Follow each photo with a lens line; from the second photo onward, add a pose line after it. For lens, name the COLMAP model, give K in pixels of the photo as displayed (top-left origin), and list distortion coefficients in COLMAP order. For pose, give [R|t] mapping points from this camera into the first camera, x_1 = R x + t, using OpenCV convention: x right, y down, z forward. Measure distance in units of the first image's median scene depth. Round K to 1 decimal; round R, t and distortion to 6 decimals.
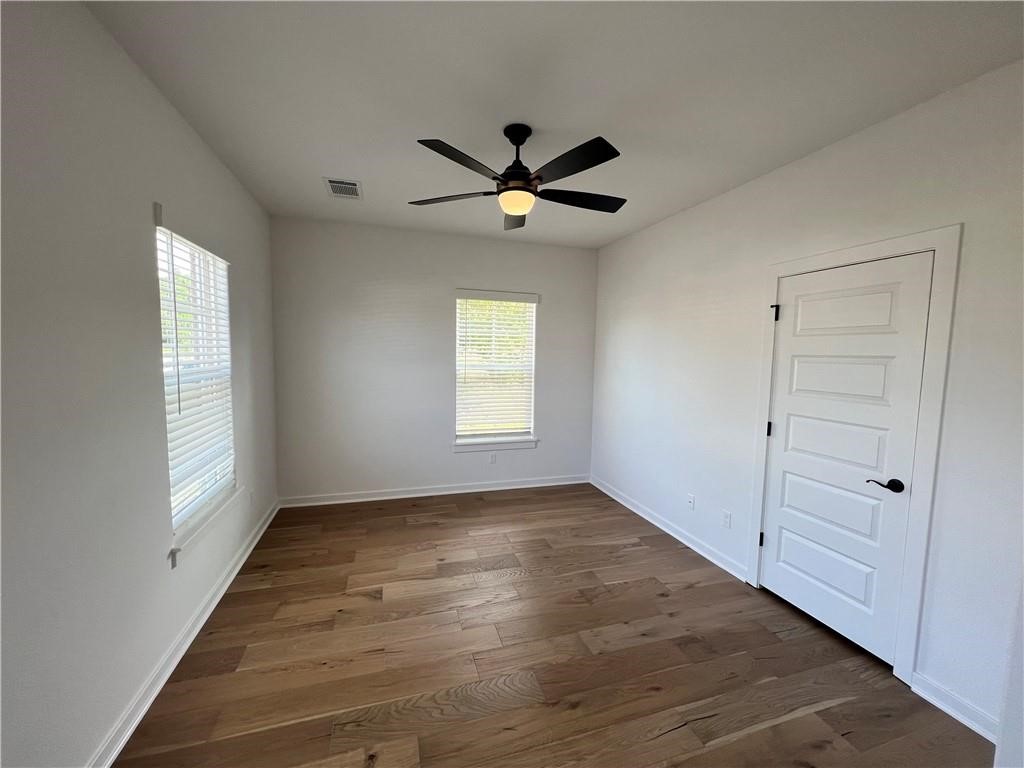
lens RADIAL K [[396.1, 0, 512.0], [0, 396.1, 384.0], [0, 0, 1]] dist [0.066484, -0.000052]
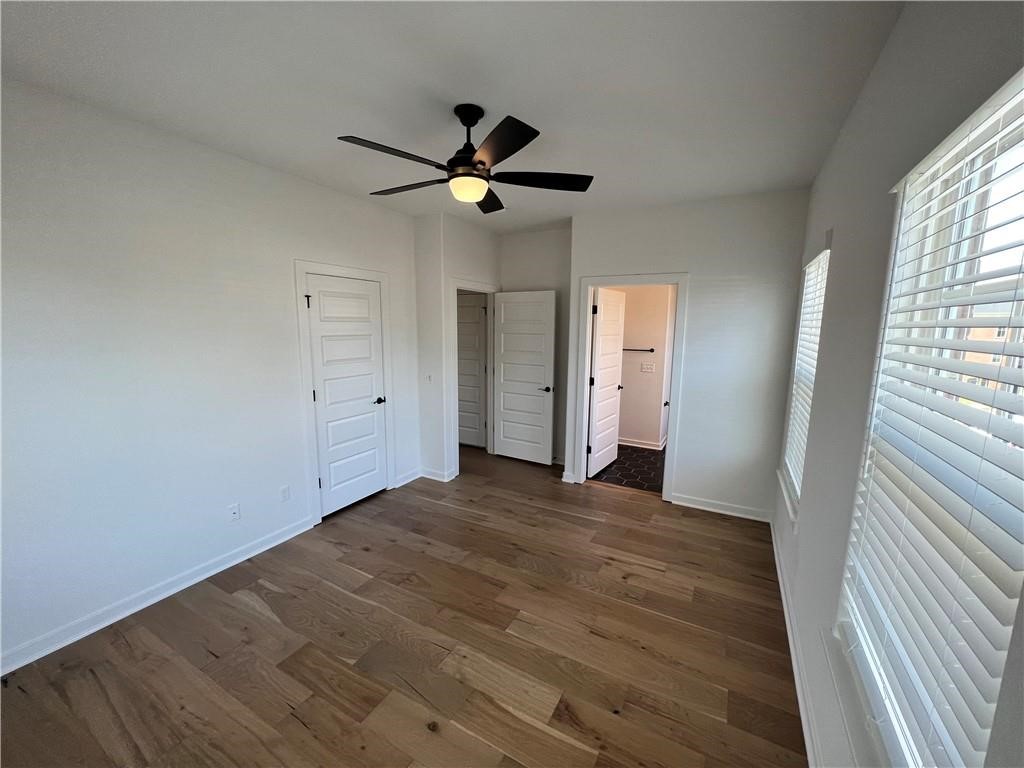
lens RADIAL K [[410.9, 0, 512.0], [0, 410.9, 384.0], [0, 0, 1]] dist [-0.000353, -0.000025]
pose [[-0.677864, -0.120249, 0.725286, -0.730747], [0.045307, 0.977825, 0.204463, -0.162834], [-0.733790, 0.171459, -0.657385, 1.468852]]
